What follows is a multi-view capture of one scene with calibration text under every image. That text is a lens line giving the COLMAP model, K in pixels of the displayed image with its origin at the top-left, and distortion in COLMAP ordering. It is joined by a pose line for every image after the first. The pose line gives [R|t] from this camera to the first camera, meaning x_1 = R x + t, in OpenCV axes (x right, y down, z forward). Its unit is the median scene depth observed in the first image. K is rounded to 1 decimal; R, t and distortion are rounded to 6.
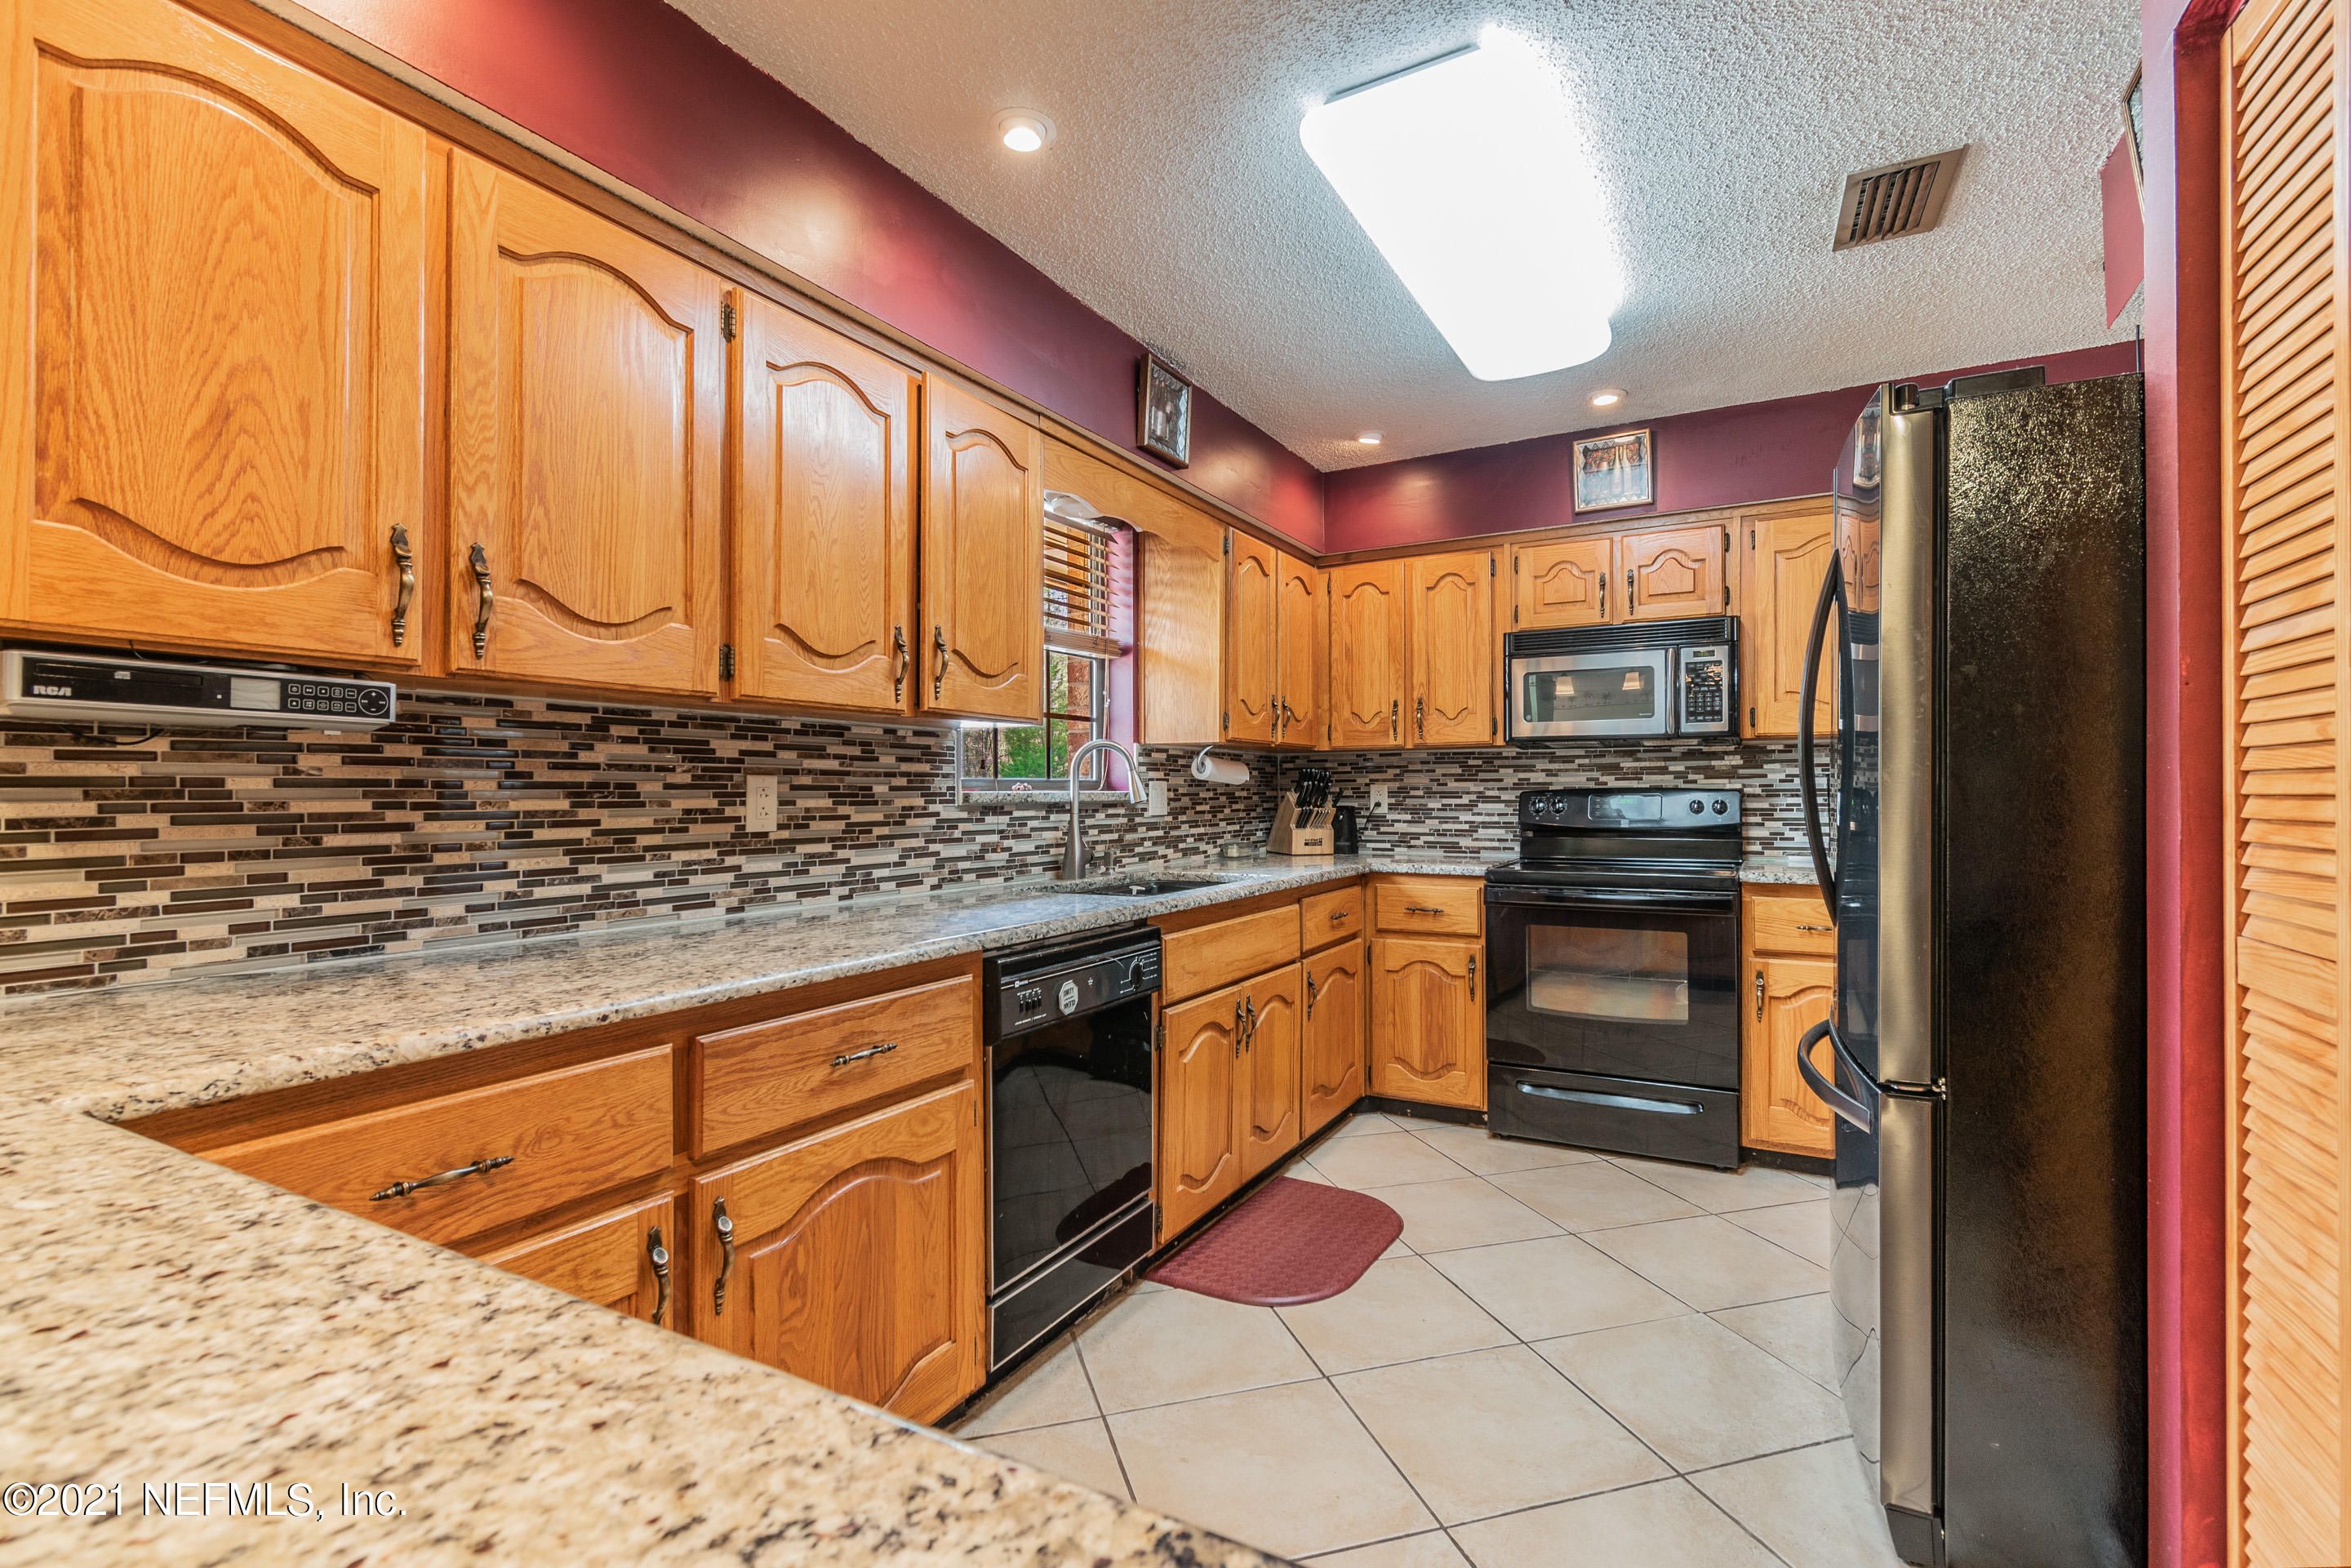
lens RADIAL K [[1054.2, 0, 1189.8], [0, 1054.2, 787.2], [0, 0, 1]] dist [-0.000964, -0.001070]
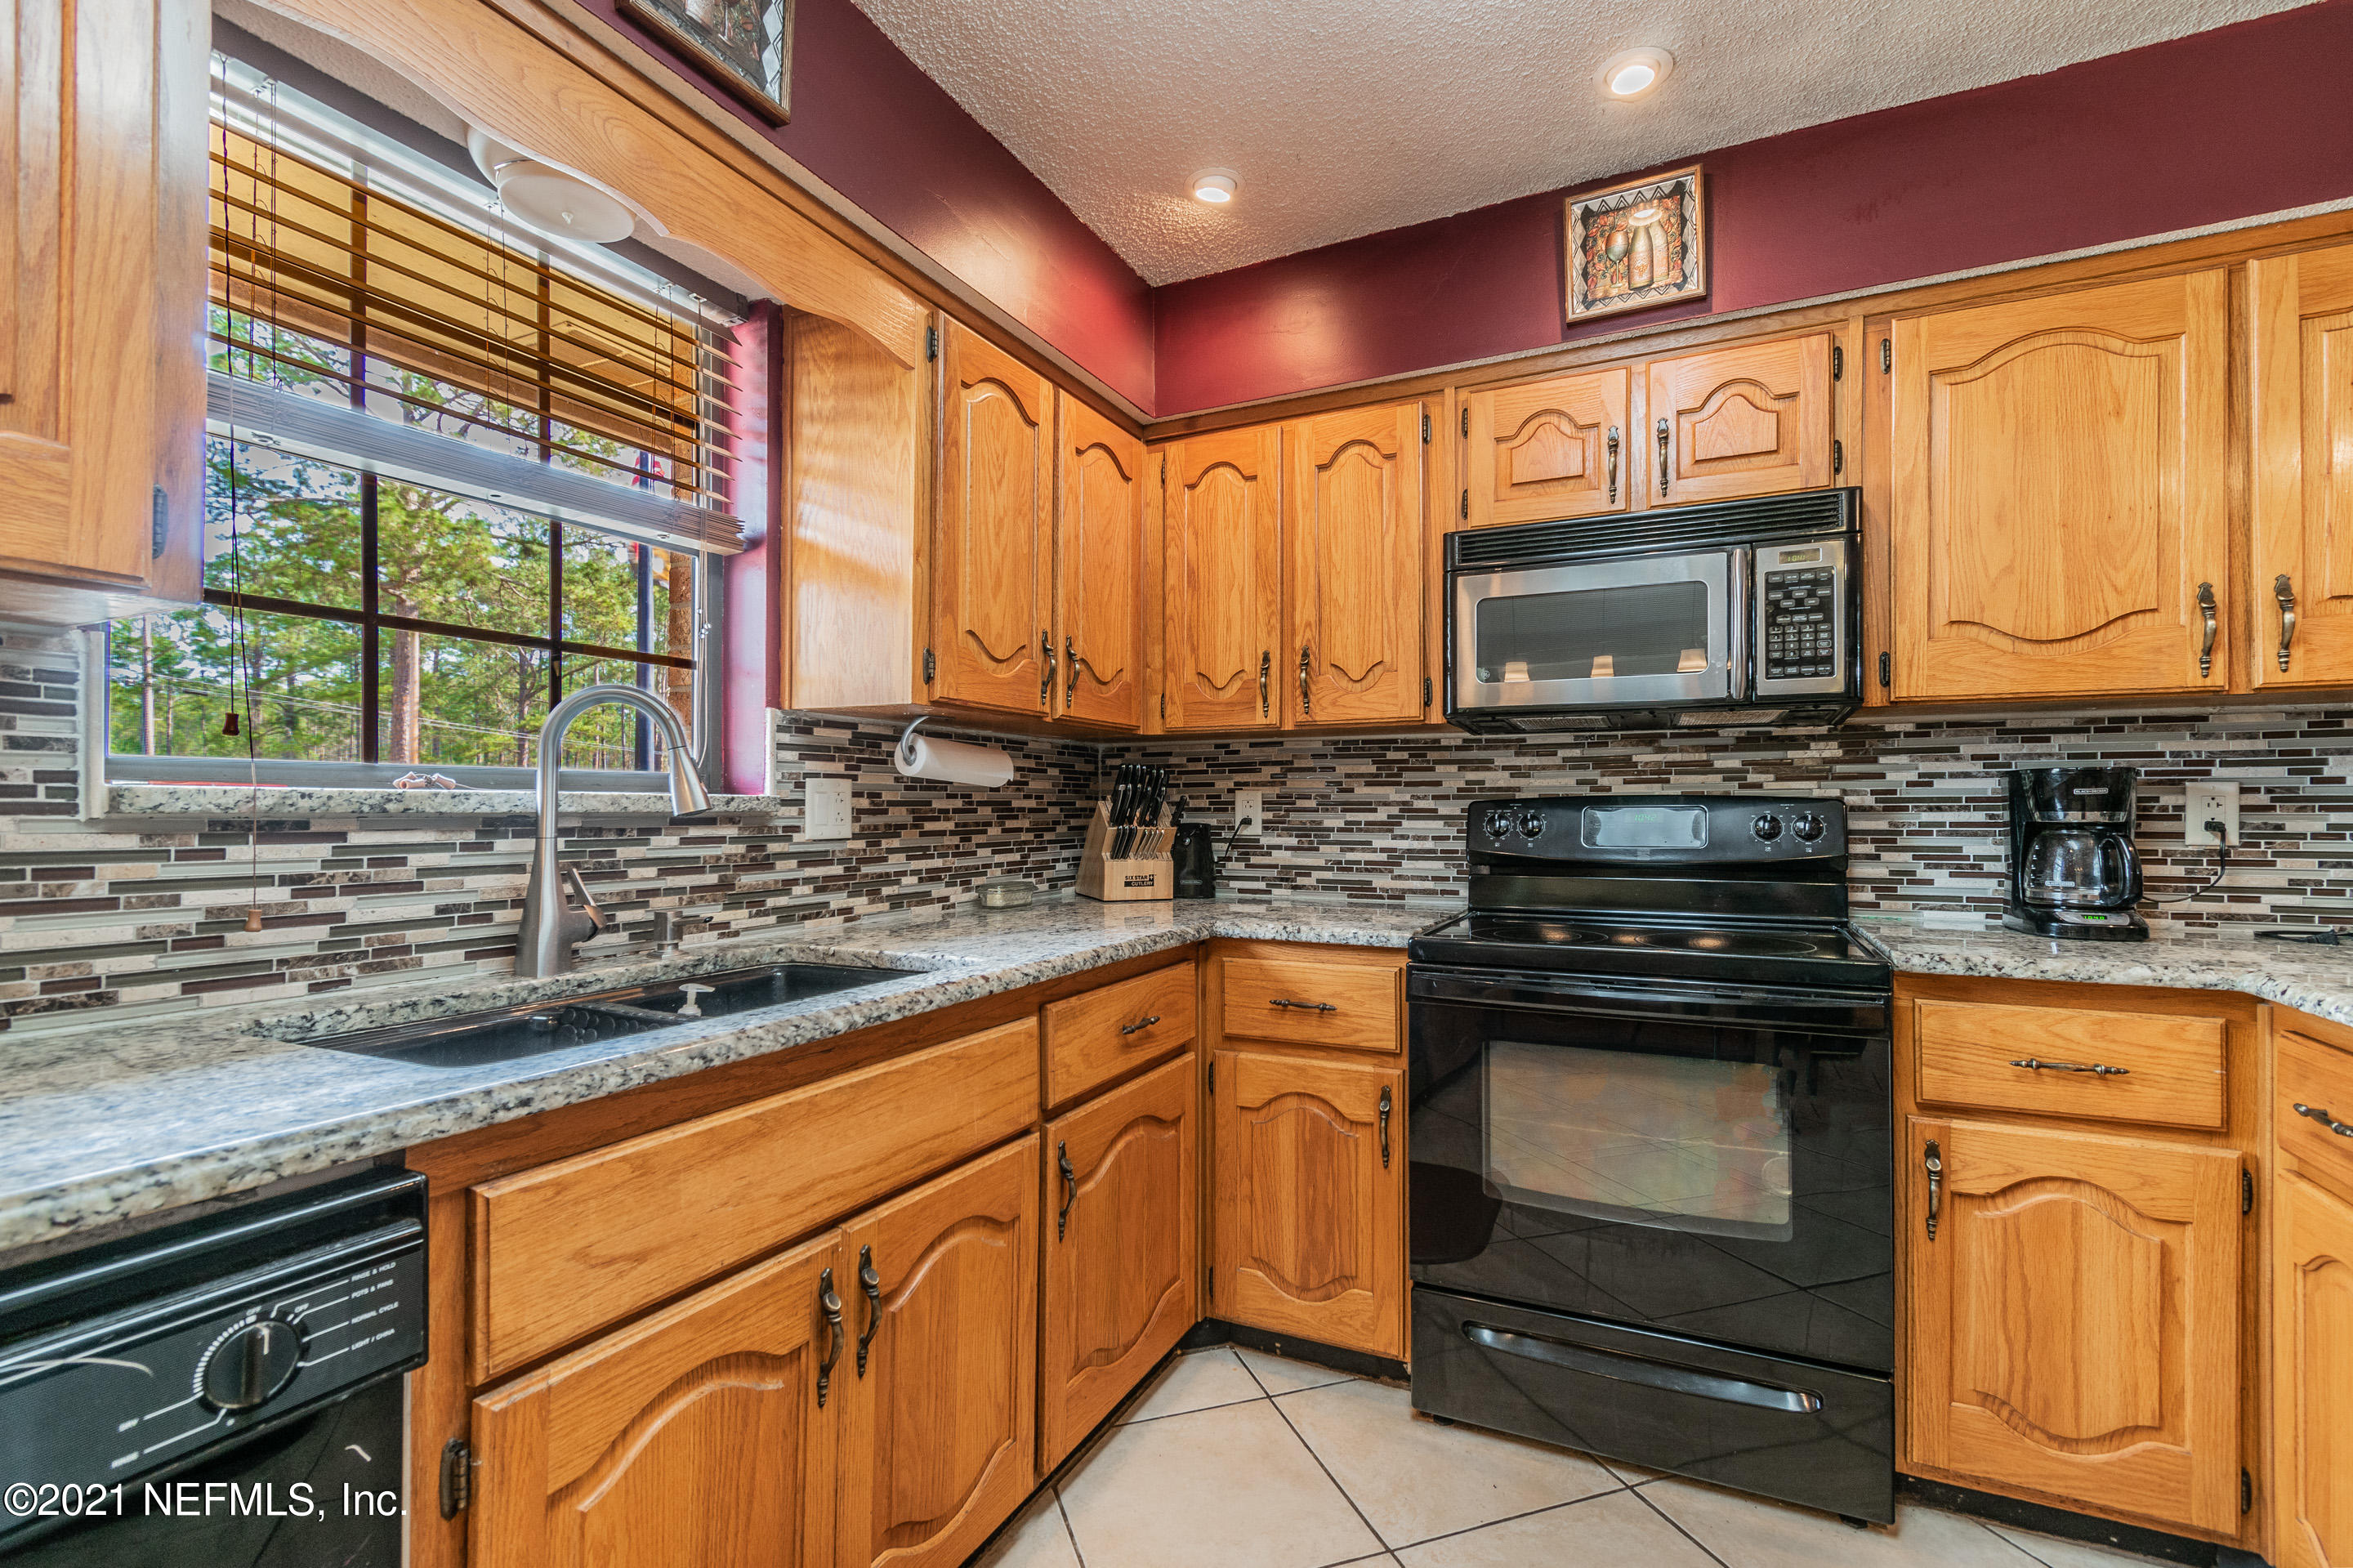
lens RADIAL K [[1055.2, 0, 1123.3], [0, 1055.2, 804.9], [0, 0, 1]] dist [-0.000964, -0.001070]
pose [[0.999988, 0.003948, -0.002863, 0.129990], [-0.003946, 0.999992, 0.000700, 0.007495], [0.002866, -0.000689, 0.999996, 0.439494]]
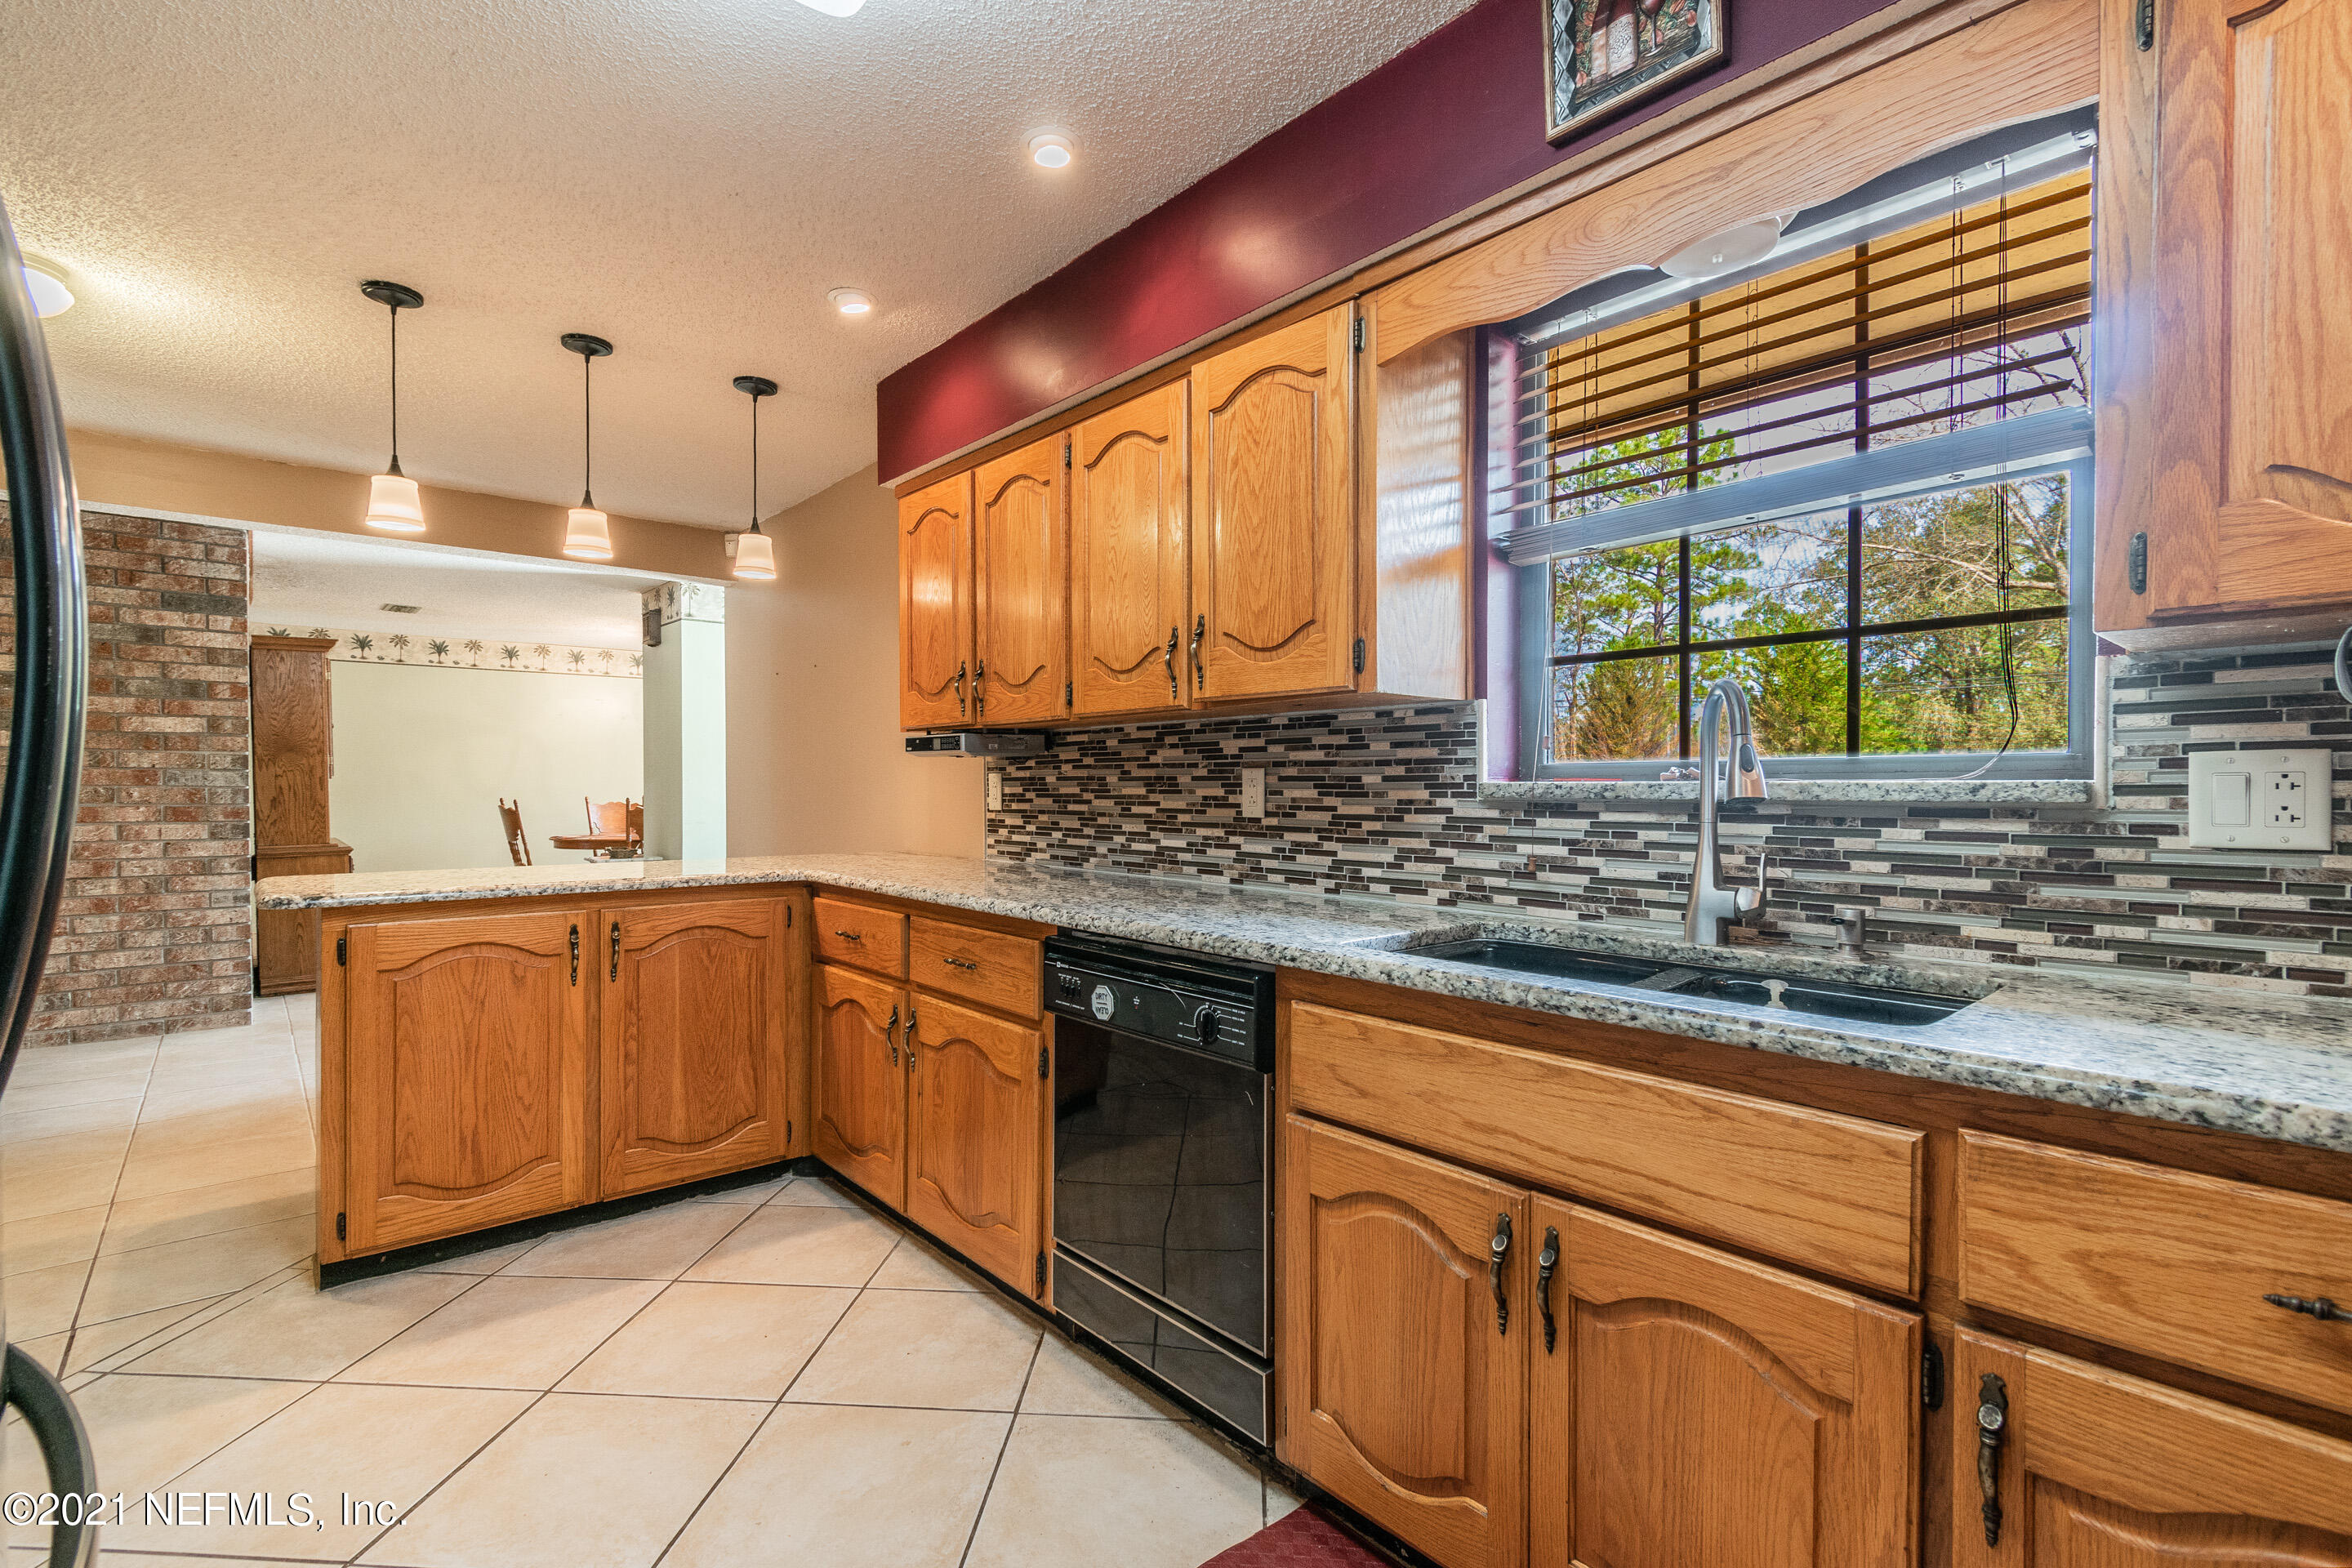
lens RADIAL K [[1054.7, 0, 1187.2], [0, 1054.7, 792.6], [0, 0, 1]] dist [-0.000964, -0.001070]
pose [[-0.344384, 0.005316, -0.938814, 0.416838], [0.002626, 0.999986, 0.004699, 0.005703], [0.938825, -0.000847, -0.344393, 0.794114]]
